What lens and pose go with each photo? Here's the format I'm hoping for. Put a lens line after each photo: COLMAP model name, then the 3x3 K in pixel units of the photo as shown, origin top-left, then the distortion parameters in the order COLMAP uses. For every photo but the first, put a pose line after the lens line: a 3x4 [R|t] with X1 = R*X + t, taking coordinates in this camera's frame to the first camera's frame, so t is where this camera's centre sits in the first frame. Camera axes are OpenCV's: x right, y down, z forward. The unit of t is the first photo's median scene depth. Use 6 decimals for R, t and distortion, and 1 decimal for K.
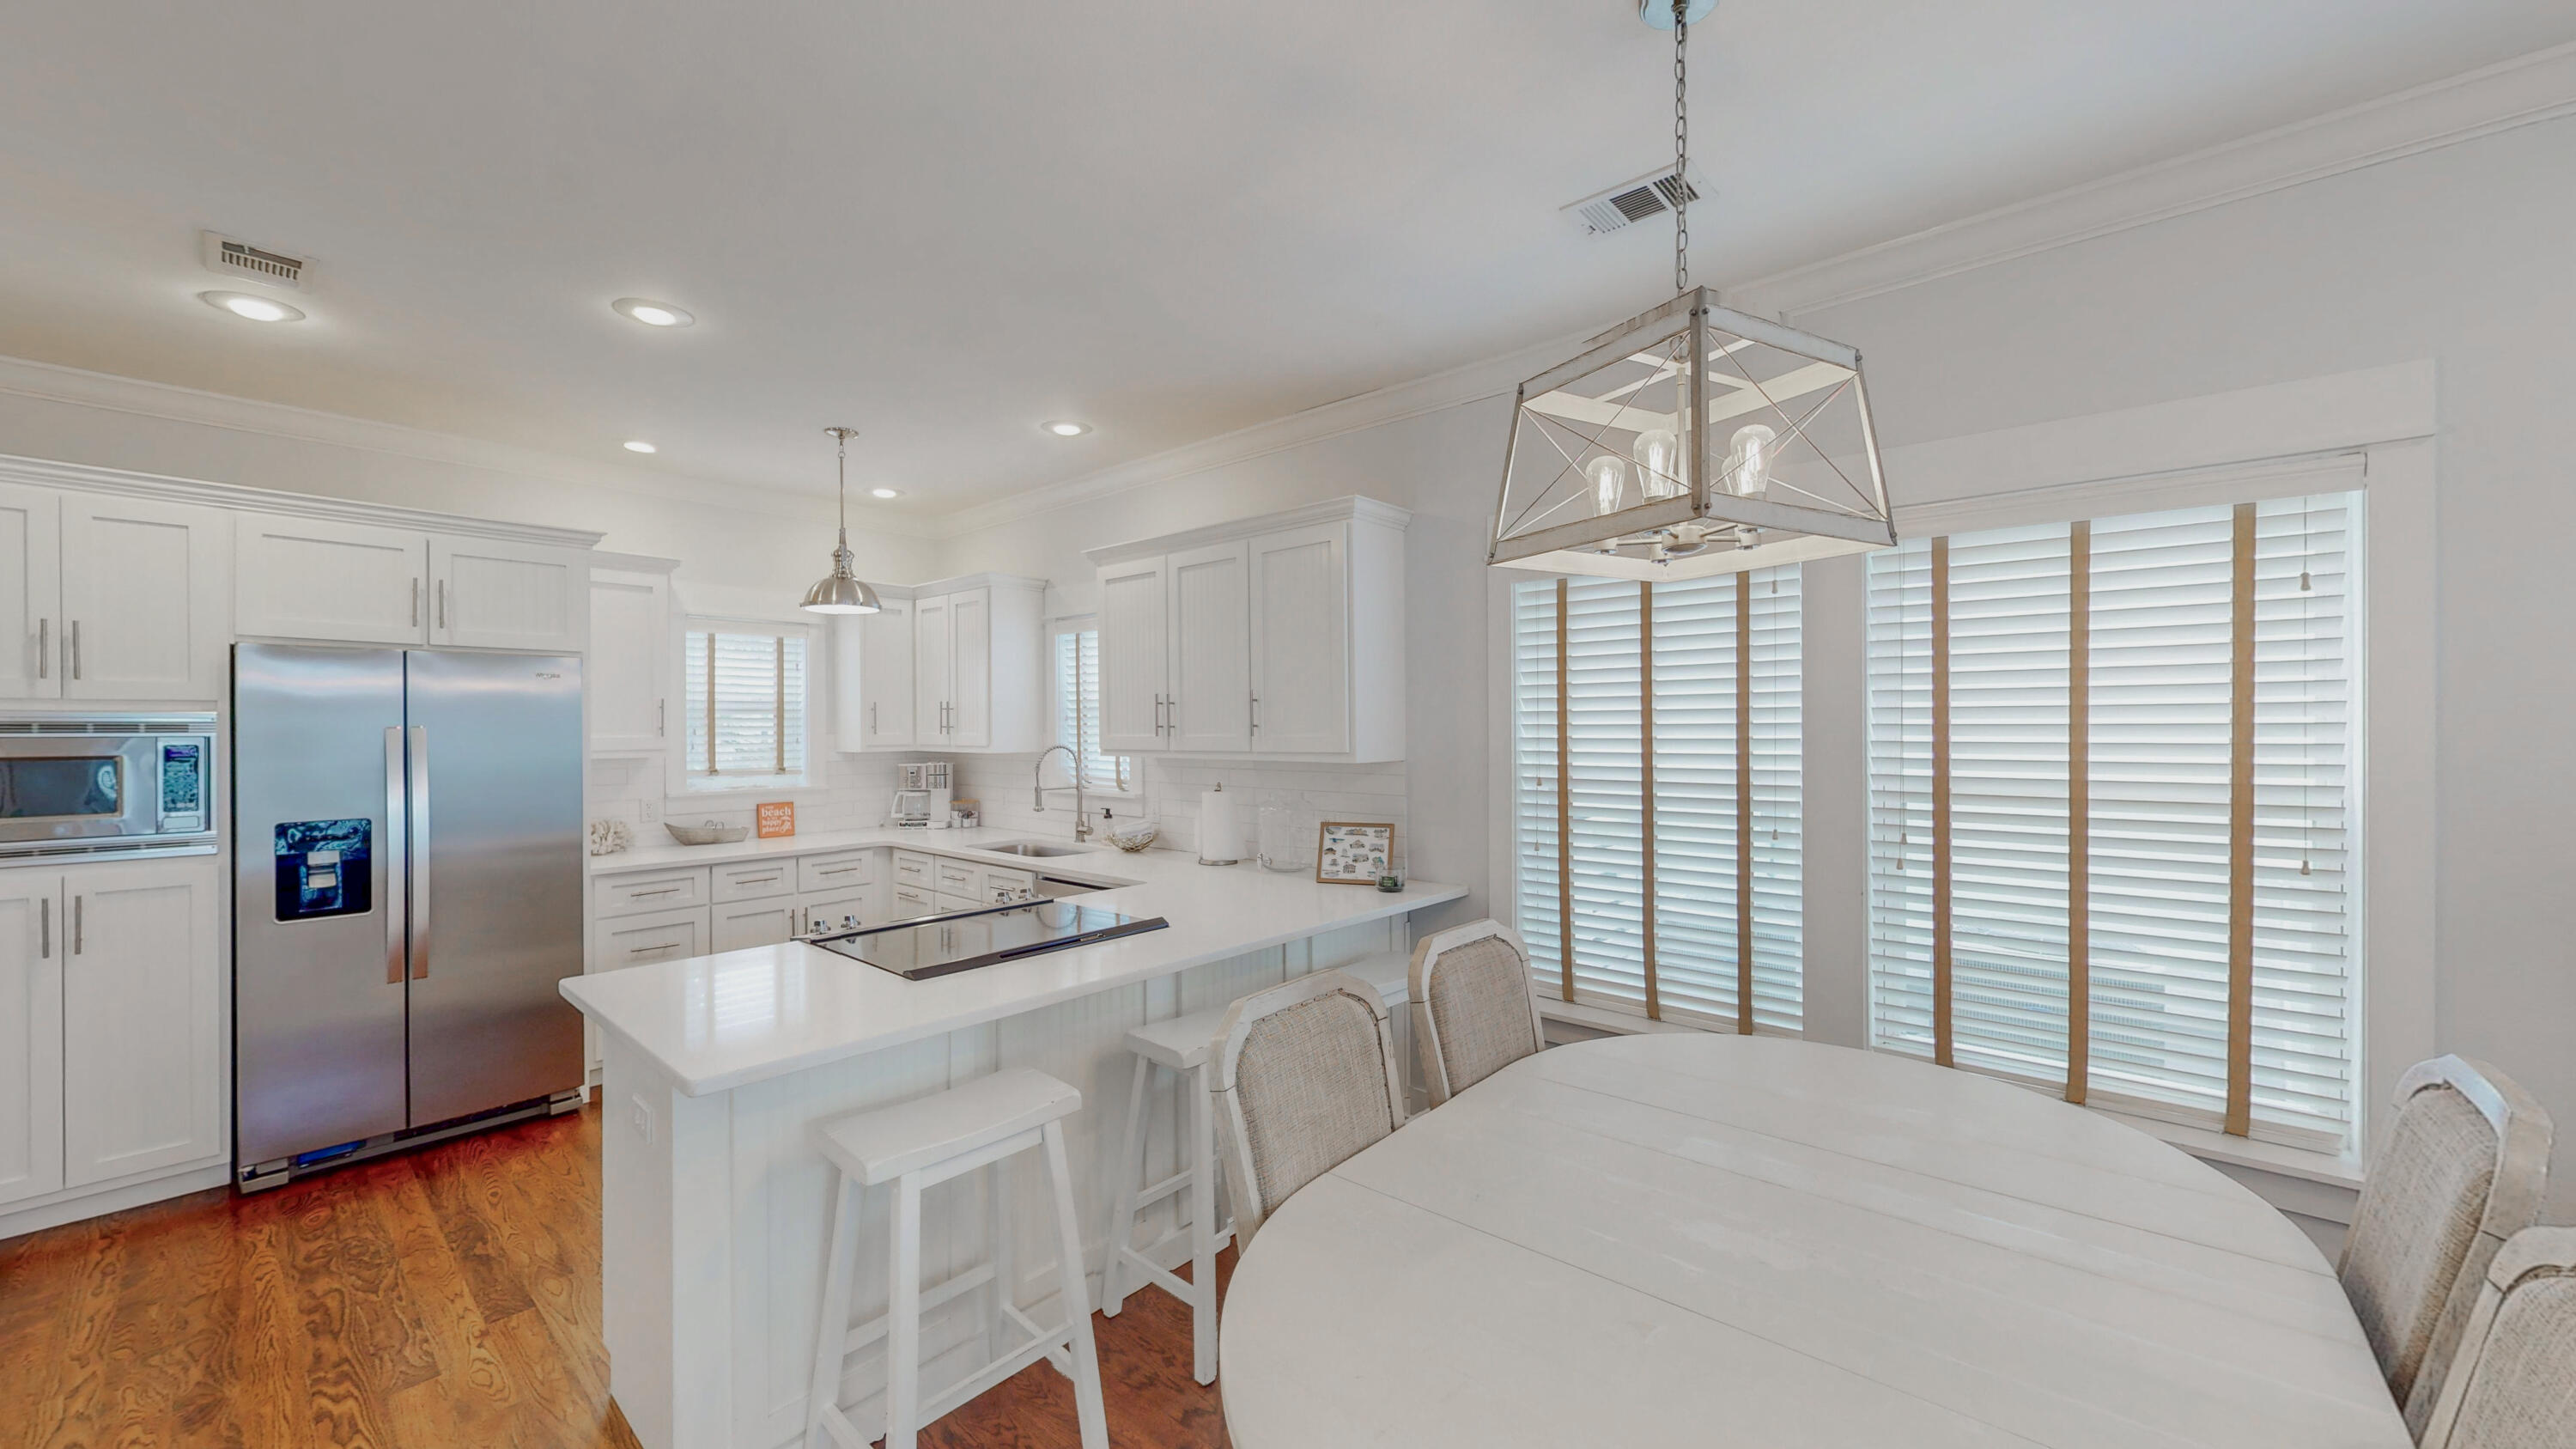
lens RADIAL K [[944.9, 0, 1289.6], [0, 944.9, 728.1], [0, 0, 1]] dist [-0.001470, 0.000594]
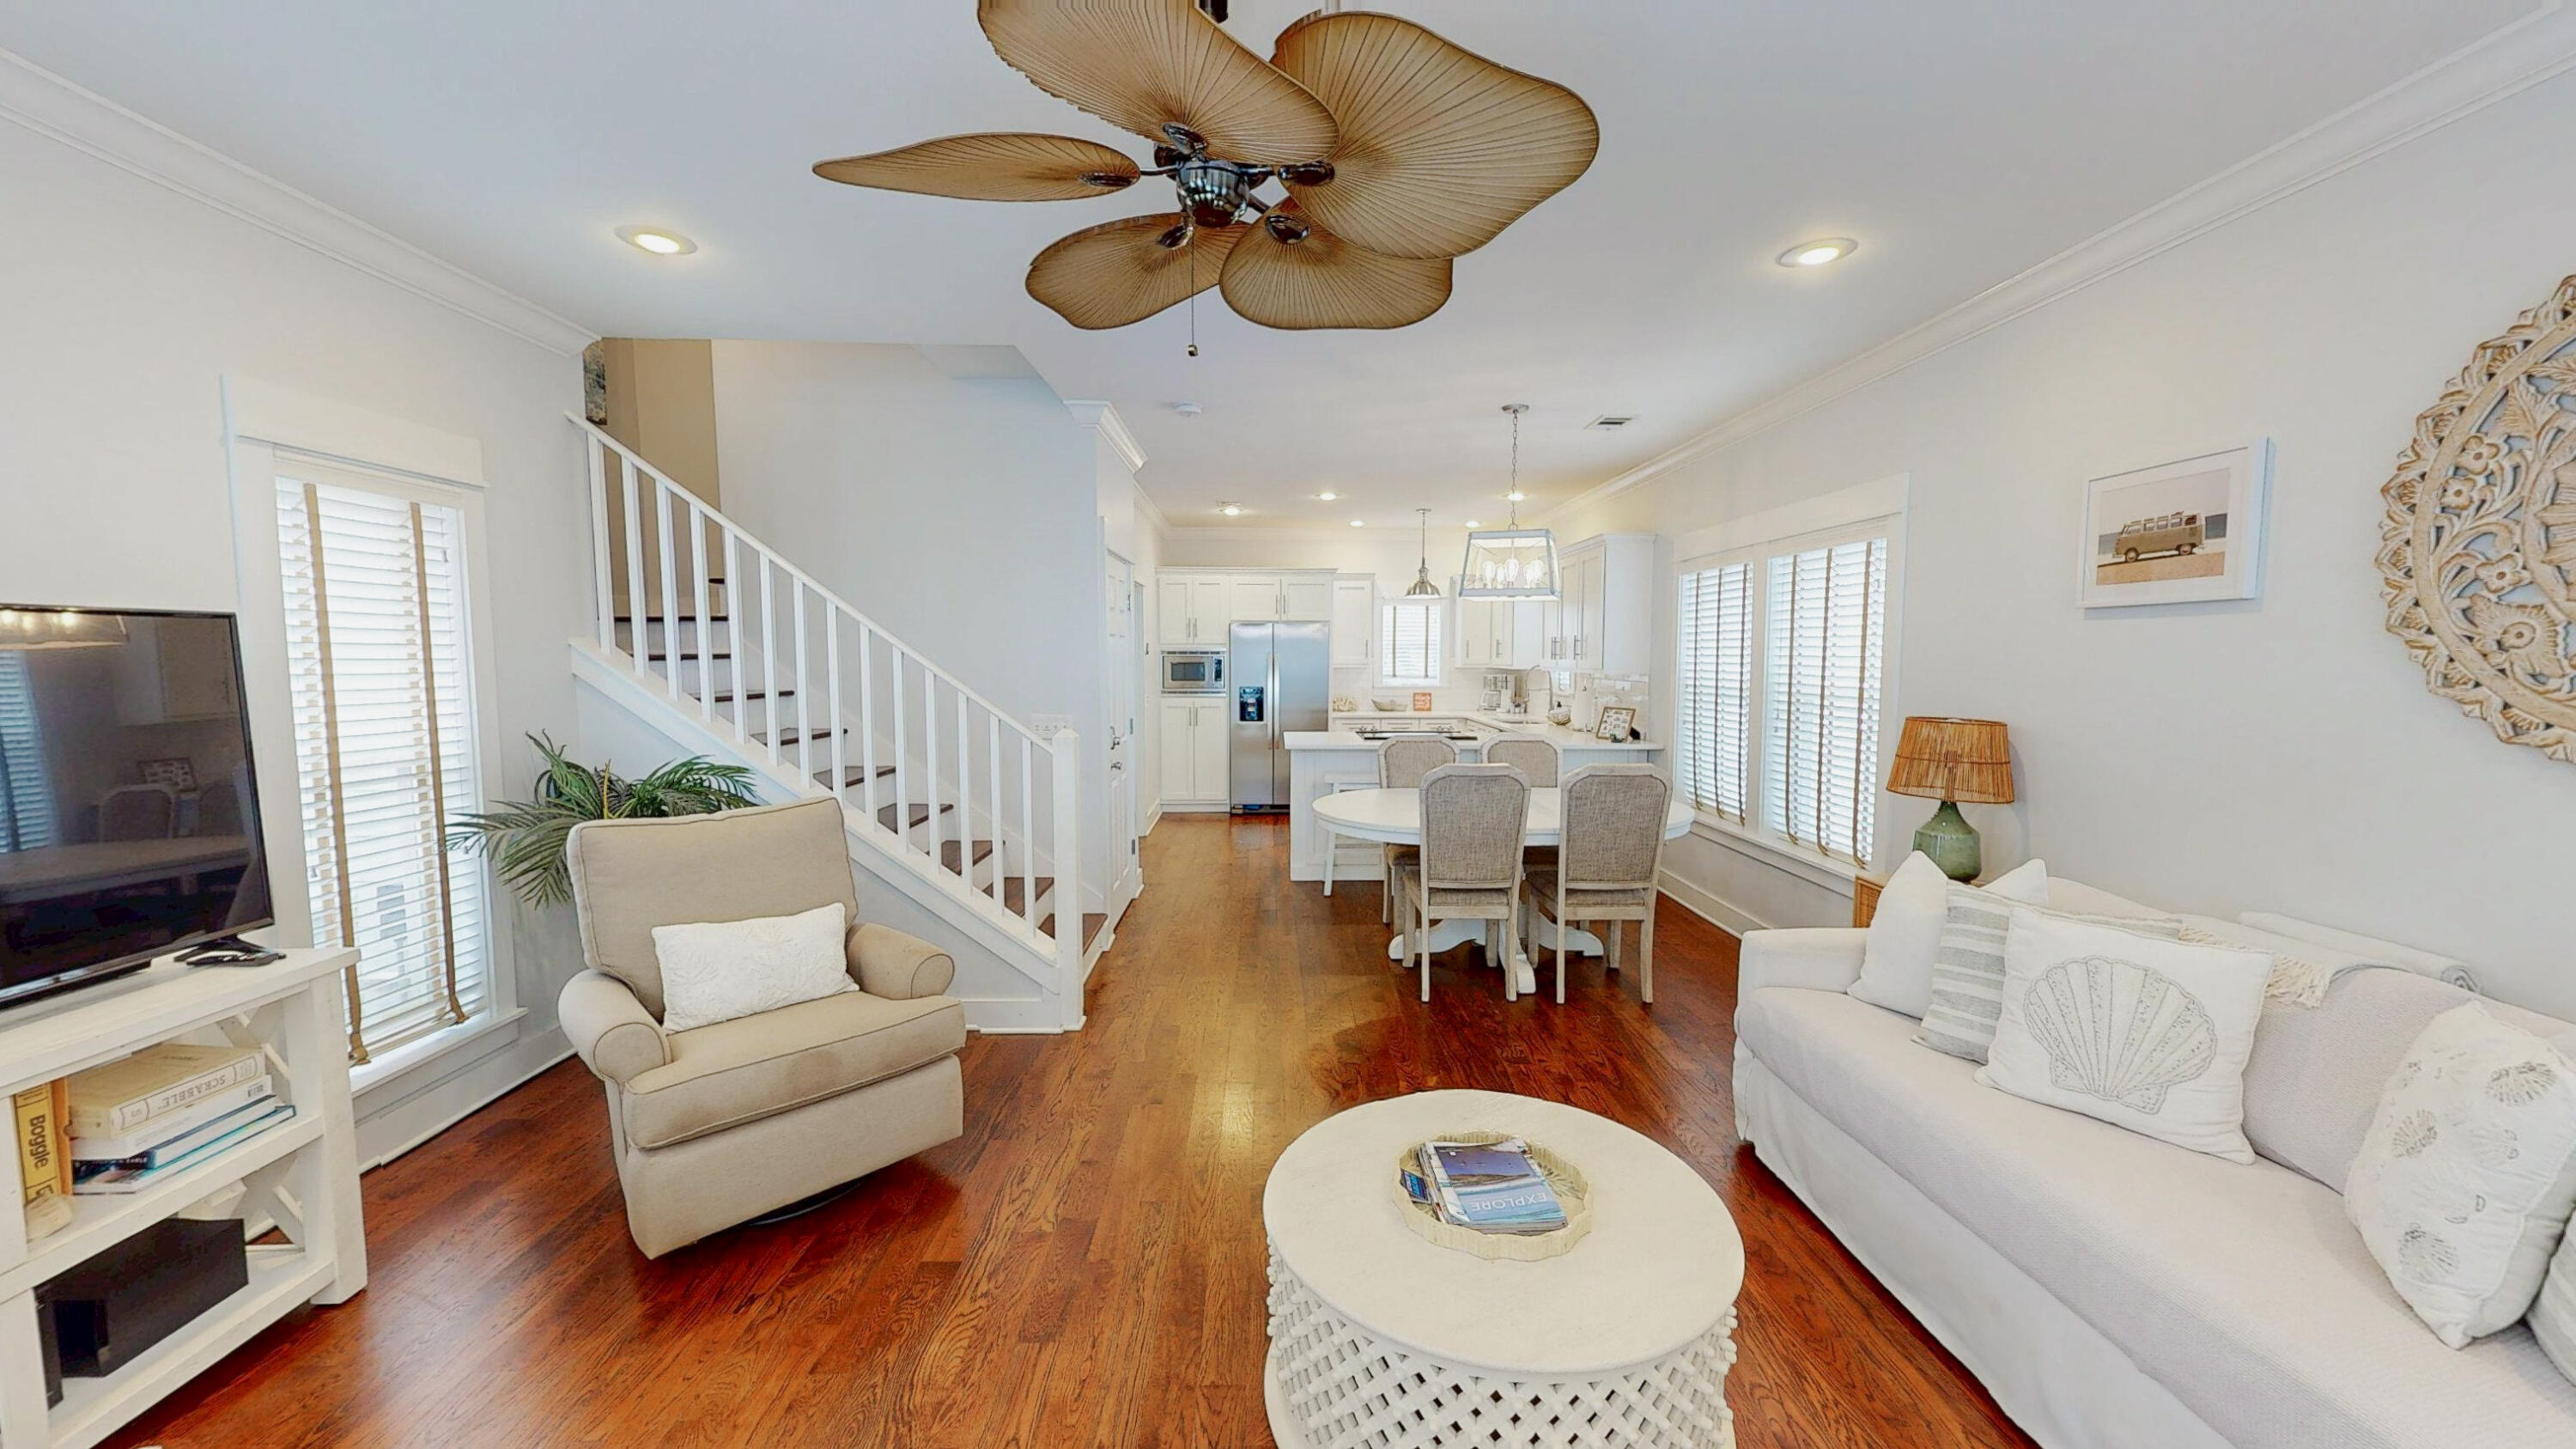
lens RADIAL K [[944.9, 0, 1292.5], [0, 944.9, 730.3], [0, 0, 1]] dist [-0.001470, 0.000594]
pose [[0.677715, 0.064467, -0.732493, 0.996171], [-0.004872, 0.996521, 0.083196, -0.005234], [0.735308, -0.052814, 0.675672, -0.717004]]
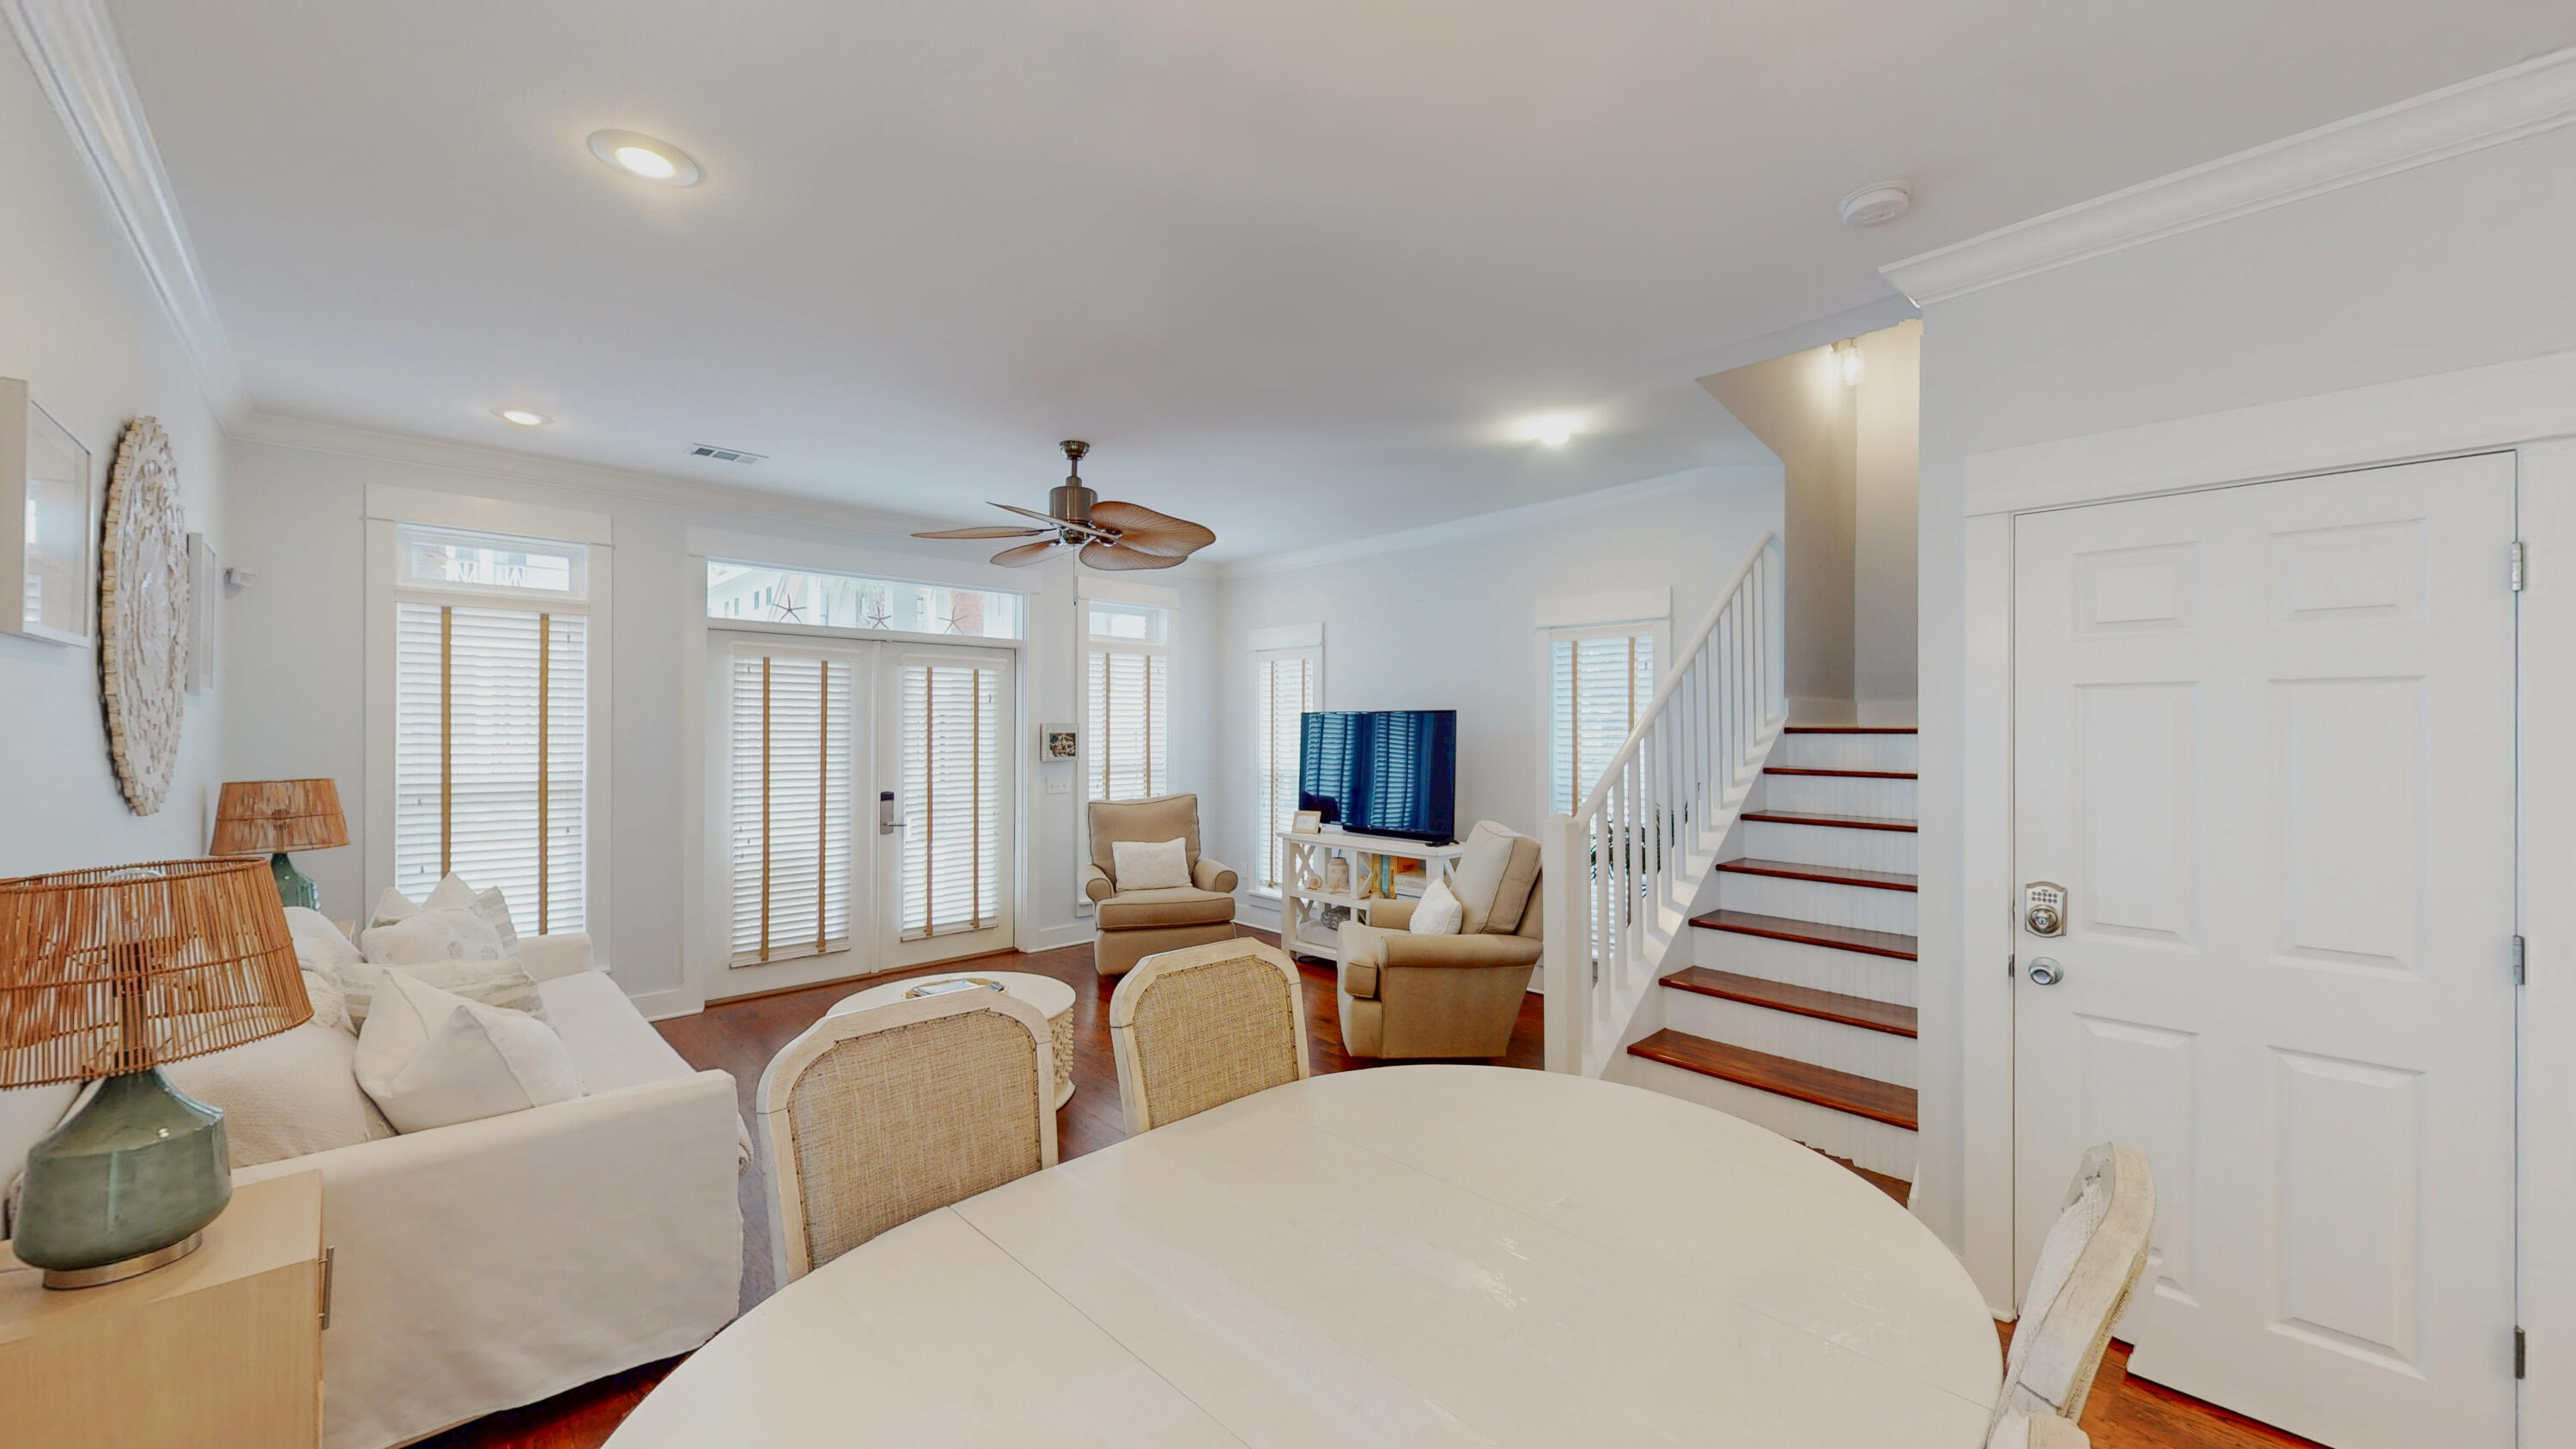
lens RADIAL K [[944.9, 0, 1288.2], [0, 944.9, 725.9], [0, 0, 1]] dist [-0.001470, 0.000594]
pose [[-0.996374, 0.003215, 0.085022, 0.216585], [0.003378, 0.999993, 0.001780, -0.004366], [-0.085015, 0.002061, -0.996378, 0.770437]]
